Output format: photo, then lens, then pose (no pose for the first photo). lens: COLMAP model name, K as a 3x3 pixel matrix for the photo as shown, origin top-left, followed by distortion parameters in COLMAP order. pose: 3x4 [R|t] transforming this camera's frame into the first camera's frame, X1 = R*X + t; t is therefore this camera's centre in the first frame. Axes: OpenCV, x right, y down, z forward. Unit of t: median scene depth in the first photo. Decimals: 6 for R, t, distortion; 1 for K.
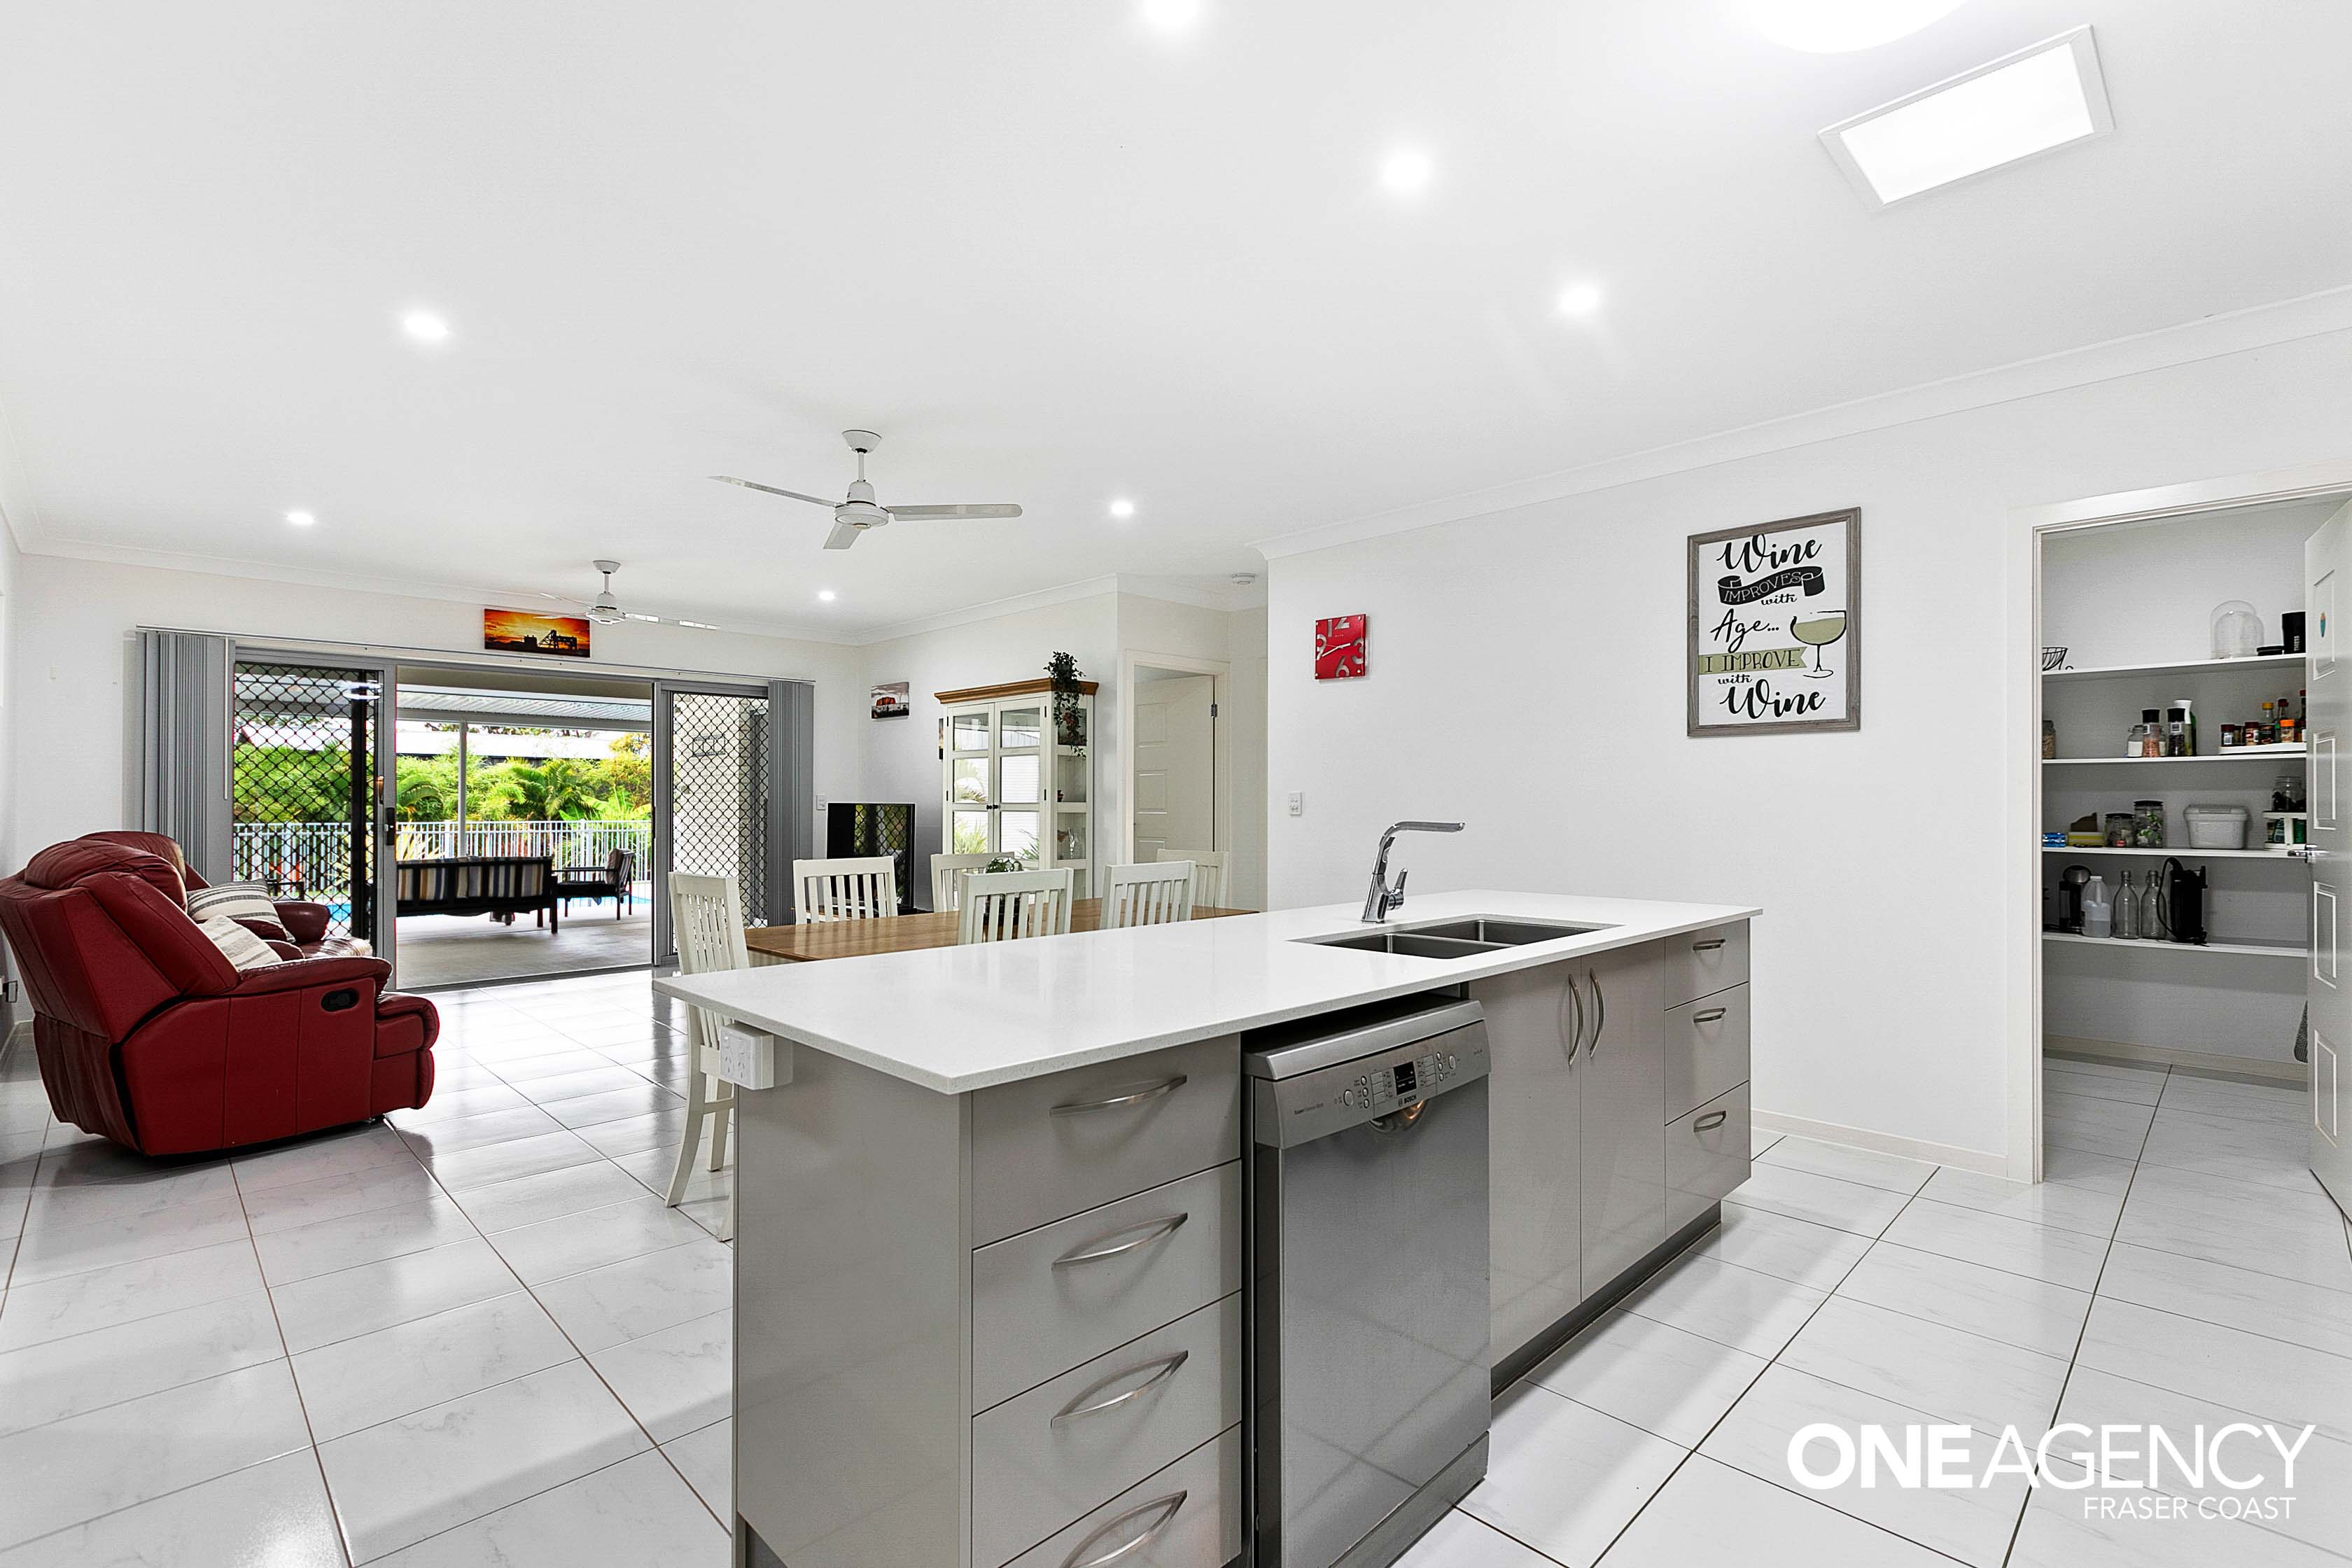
lens RADIAL K [[1067.0, 0, 1191.1], [0, 1067.0, 803.1], [0, 0, 1]] dist [-0.001475, 0.000565]
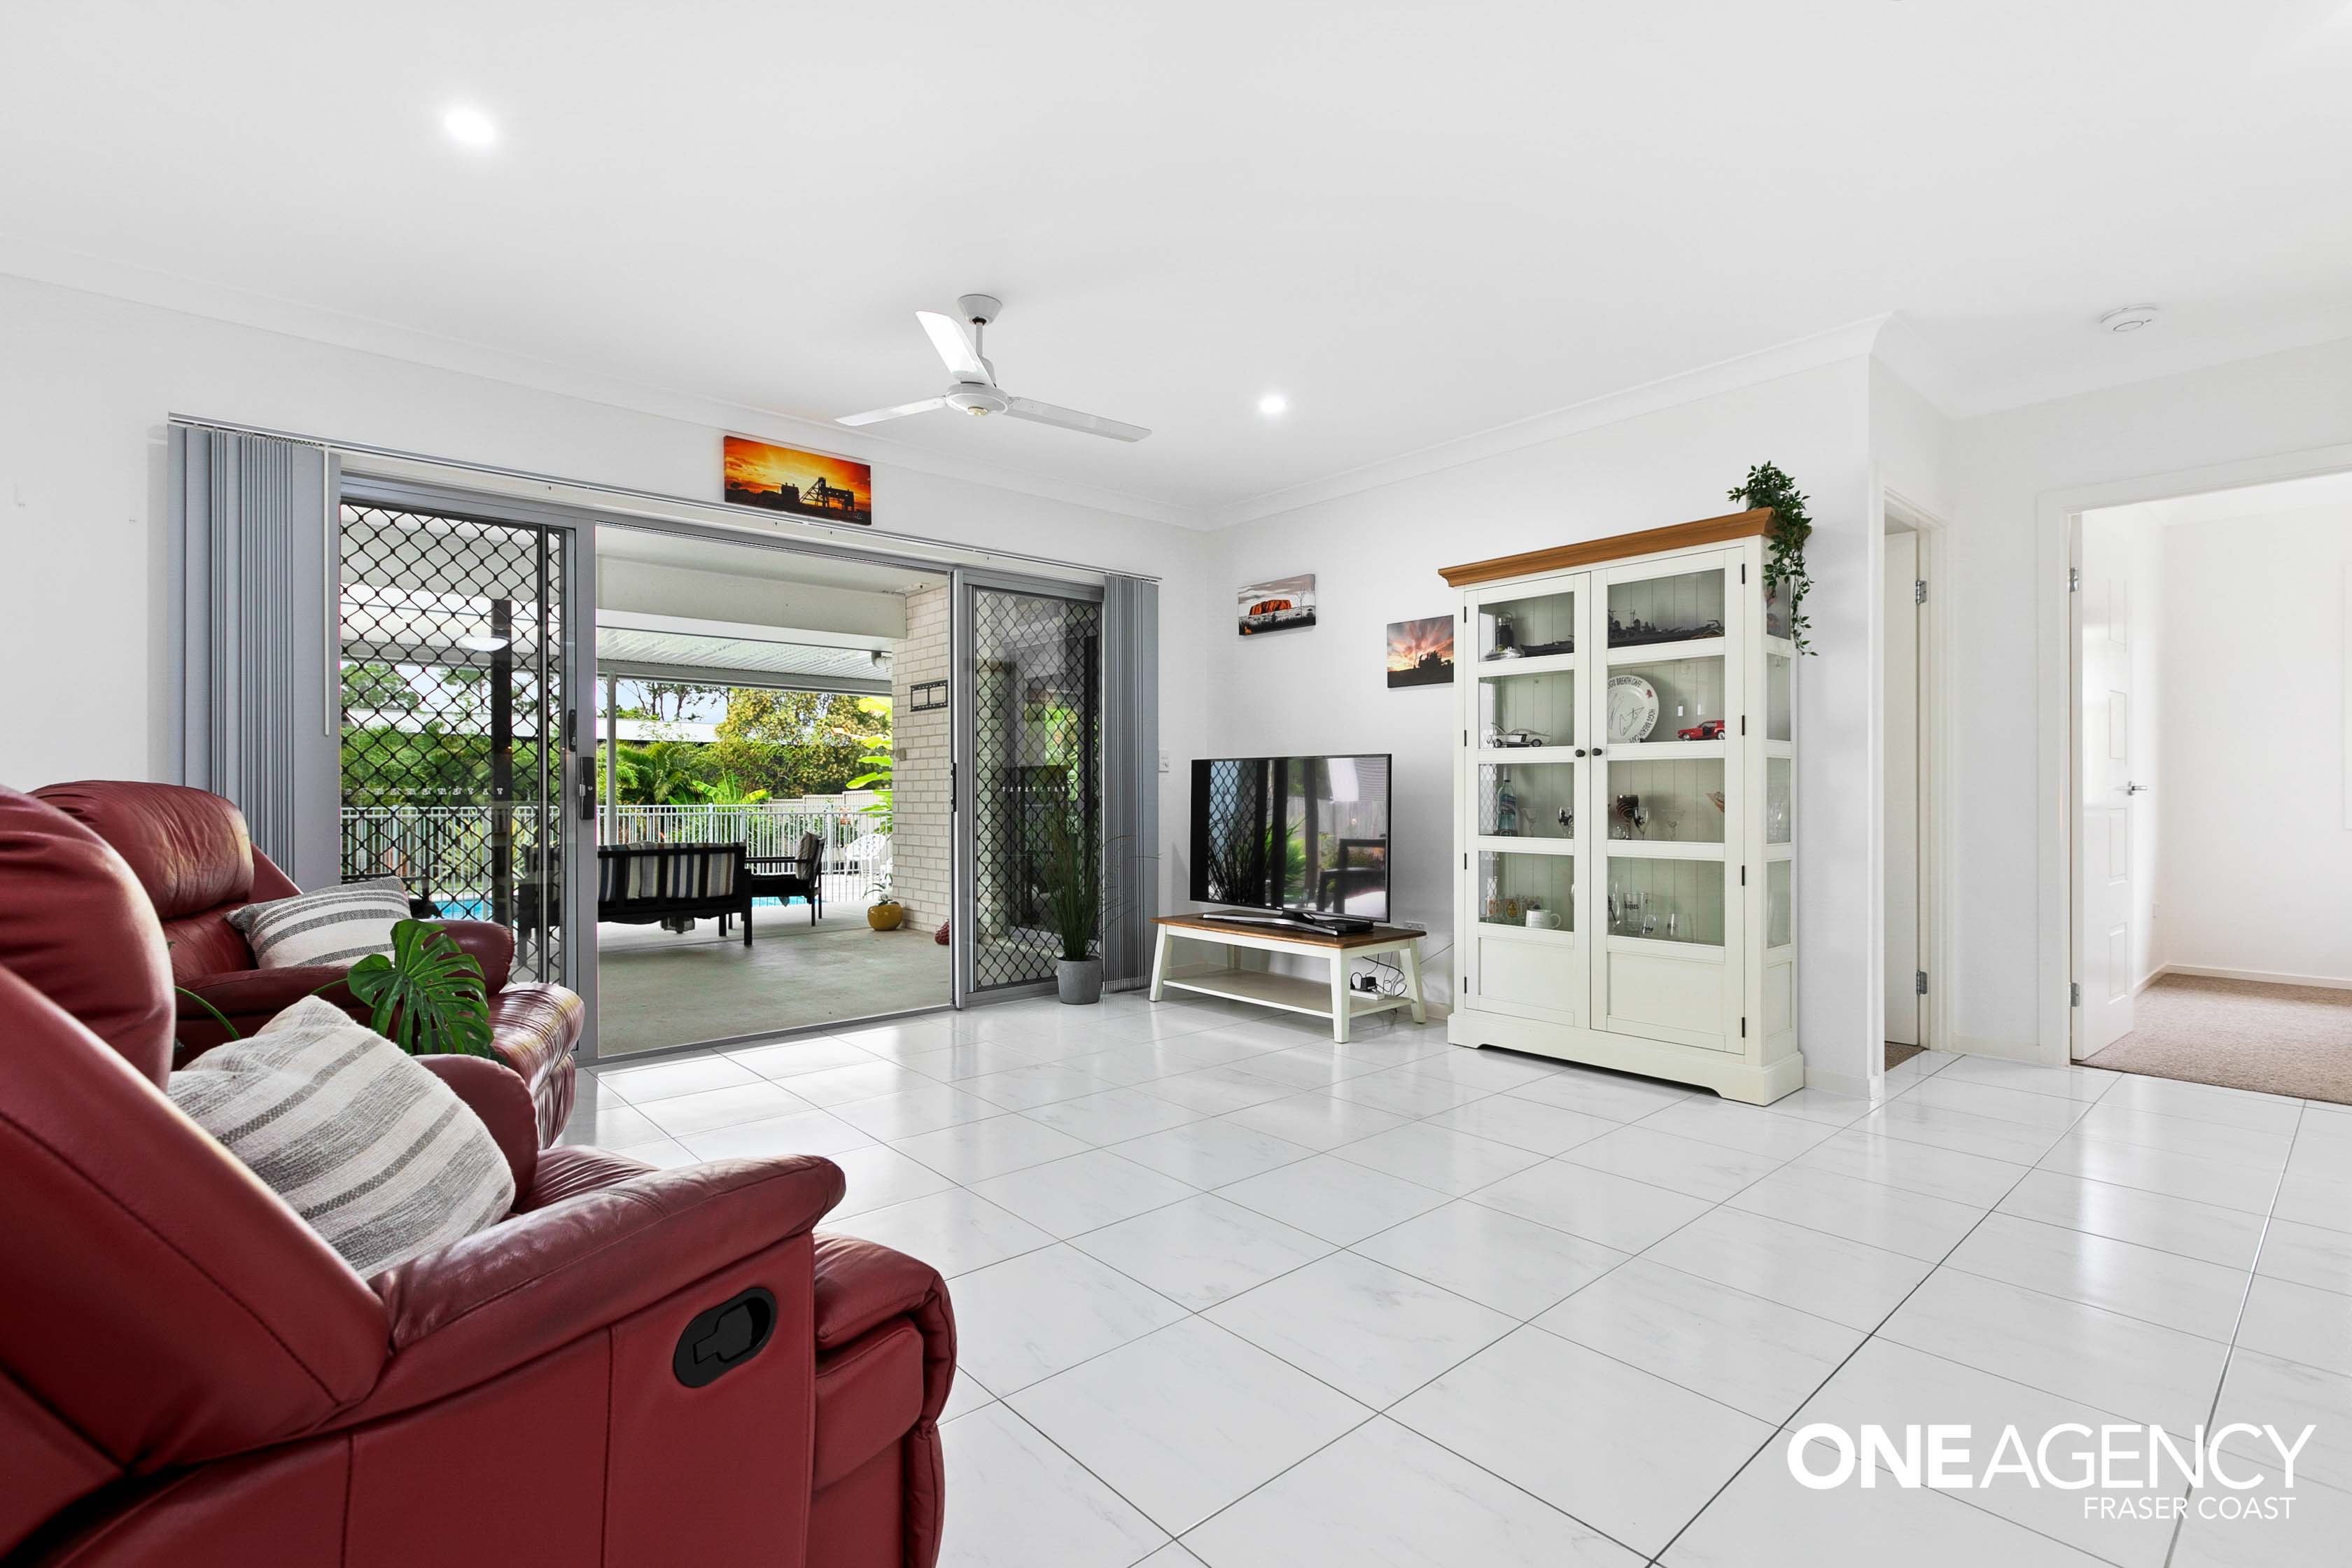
lens RADIAL K [[1067.0, 0, 1173.9], [0, 1067.0, 792.3], [0, 0, 1]] dist [-0.001475, 0.000565]
pose [[0.997826, -0.002729, -0.065847, -0.304093], [0.002617, 0.999995, -0.001780, 0.020771], [0.065851, 0.001604, 0.997828, 0.337614]]
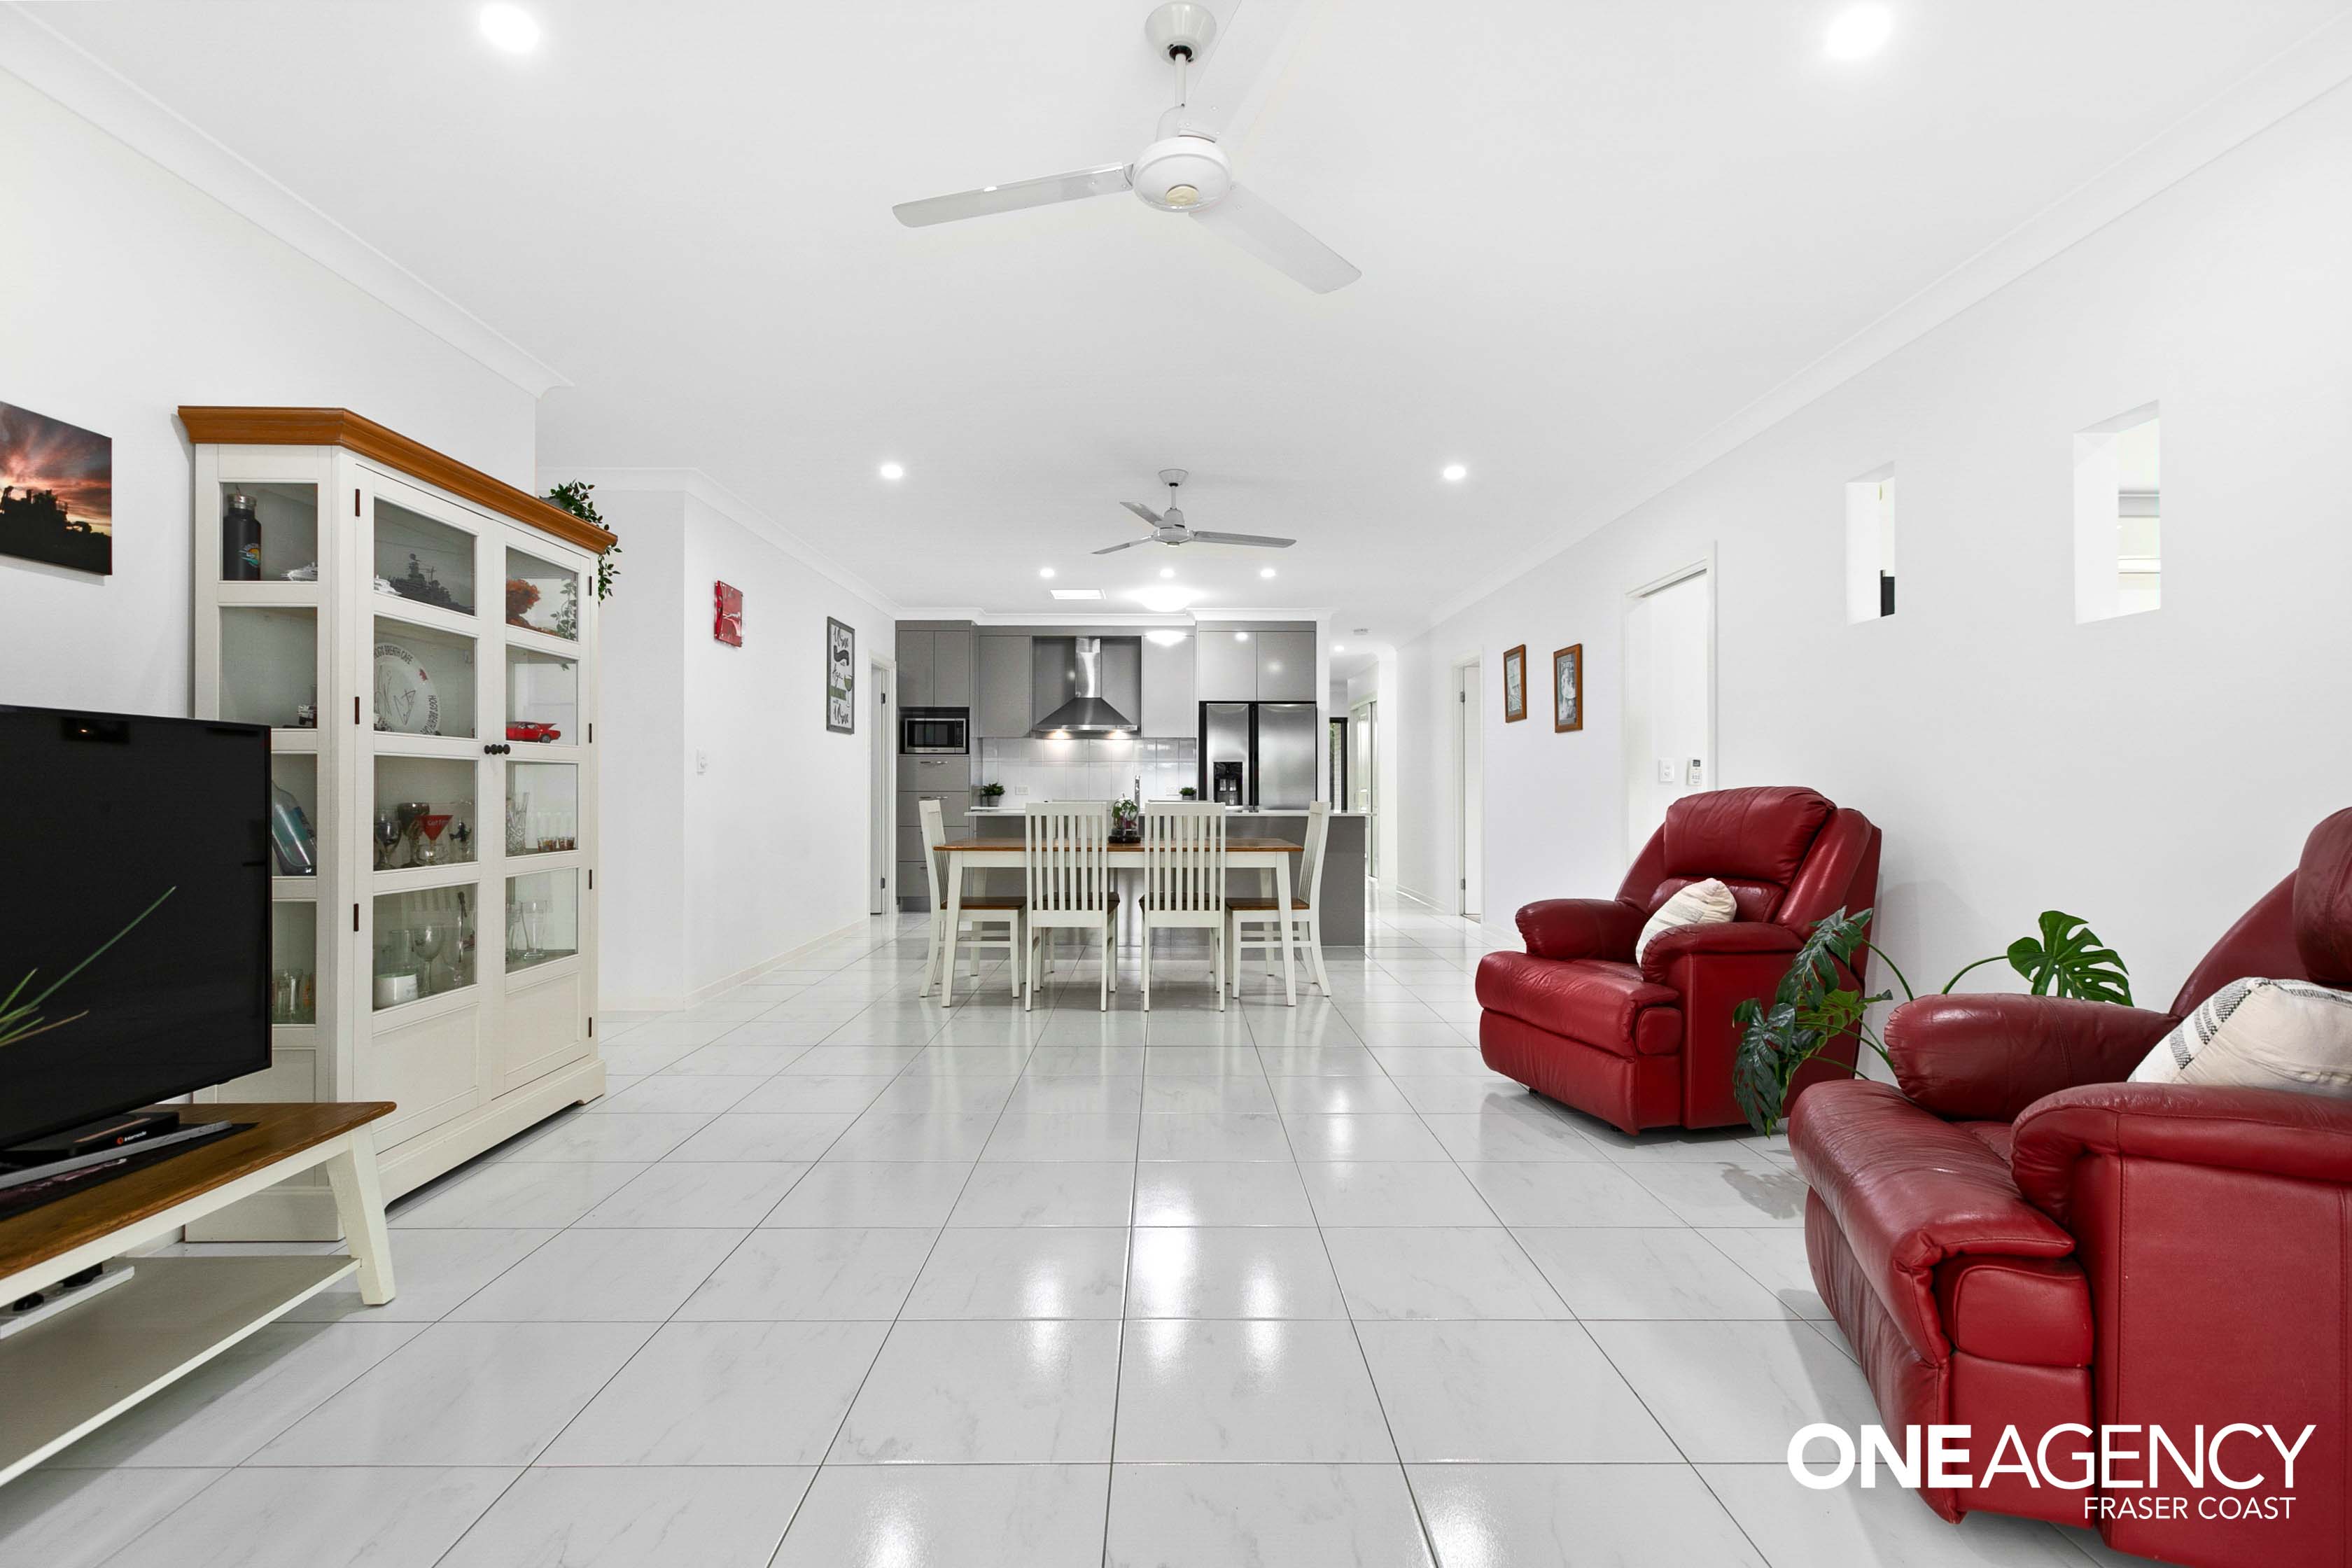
lens RADIAL K [[1067.0, 0, 1173.9], [0, 1067.0, 783.7], [0, 0, 1]] dist [-0.001475, 0.000565]
pose [[-0.711509, 0.003573, 0.702667, -0.571061], [0.000687, 0.999990, -0.004389, 0.016822], [-0.702676, -0.002640, -0.711505, 0.894996]]
